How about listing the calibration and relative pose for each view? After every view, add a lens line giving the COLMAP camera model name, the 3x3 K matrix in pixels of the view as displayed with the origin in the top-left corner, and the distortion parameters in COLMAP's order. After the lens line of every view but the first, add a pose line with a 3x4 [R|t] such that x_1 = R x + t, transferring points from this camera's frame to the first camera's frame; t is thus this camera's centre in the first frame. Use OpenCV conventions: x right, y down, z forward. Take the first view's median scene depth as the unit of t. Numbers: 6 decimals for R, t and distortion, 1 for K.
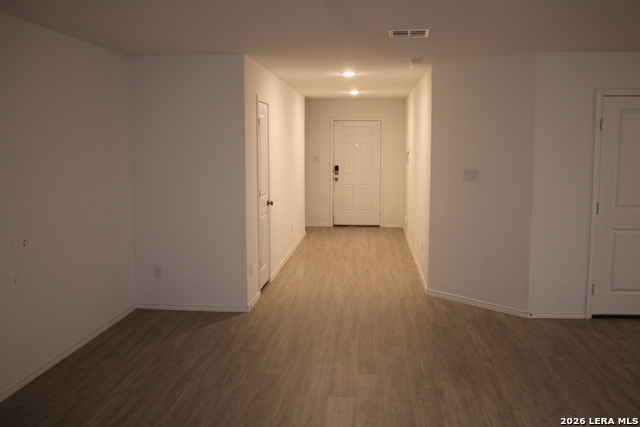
lens RADIAL K [[610.1, 0, 319.8], [0, 610.1, 215.1], [0, 0, 1]] dist [-0.100276, 0.000000]
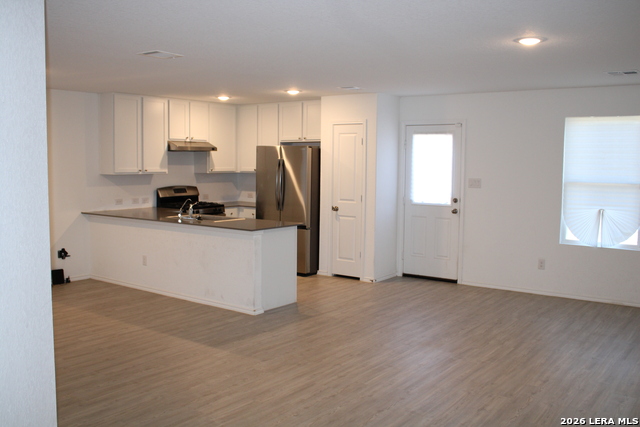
lens RADIAL K [[610.1, 0, 315.2], [0, 610.1, 211.3], [0, 0, 1]] dist [-0.100276, 0.000000]
pose [[-0.850031, -0.055218, 0.523830, -0.045048], [0.051275, 0.981092, 0.186625, -0.150868], [-0.524230, 0.185496, -0.831128, 1.277955]]
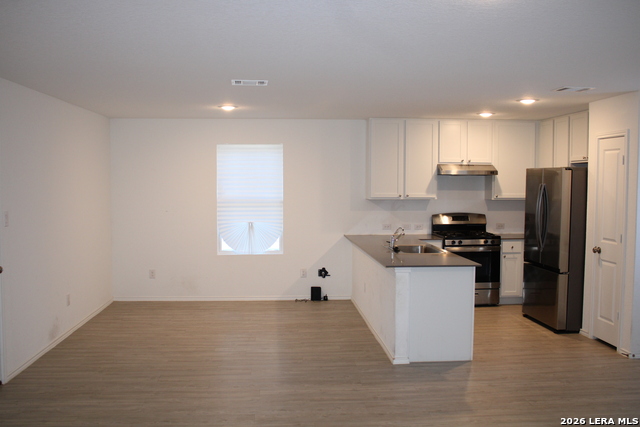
lens RADIAL K [[610.1, 0, 320.3], [0, 610.1, 213.2], [0, 0, 1]] dist [-0.100276, 0.000000]
pose [[-0.165955, -0.056392, 0.984520, -0.299685], [0.114386, 0.990524, 0.076018, -0.083602], [-0.979477, 0.125231, -0.157932, 0.662306]]
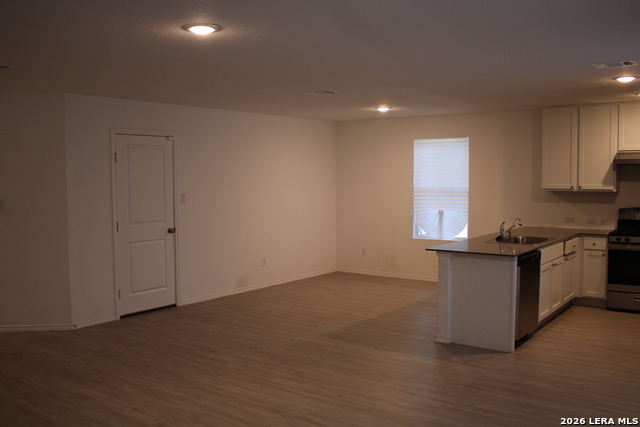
lens RADIAL K [[610.1, 0, 314.9], [0, 610.1, 214.2], [0, 0, 1]] dist [-0.100276, 0.000000]
pose [[0.523512, -0.060485, 0.849869, -0.359260], [0.106974, 0.994250, 0.004865, 0.000261], [-0.845276, 0.088367, 0.526972, 0.014459]]
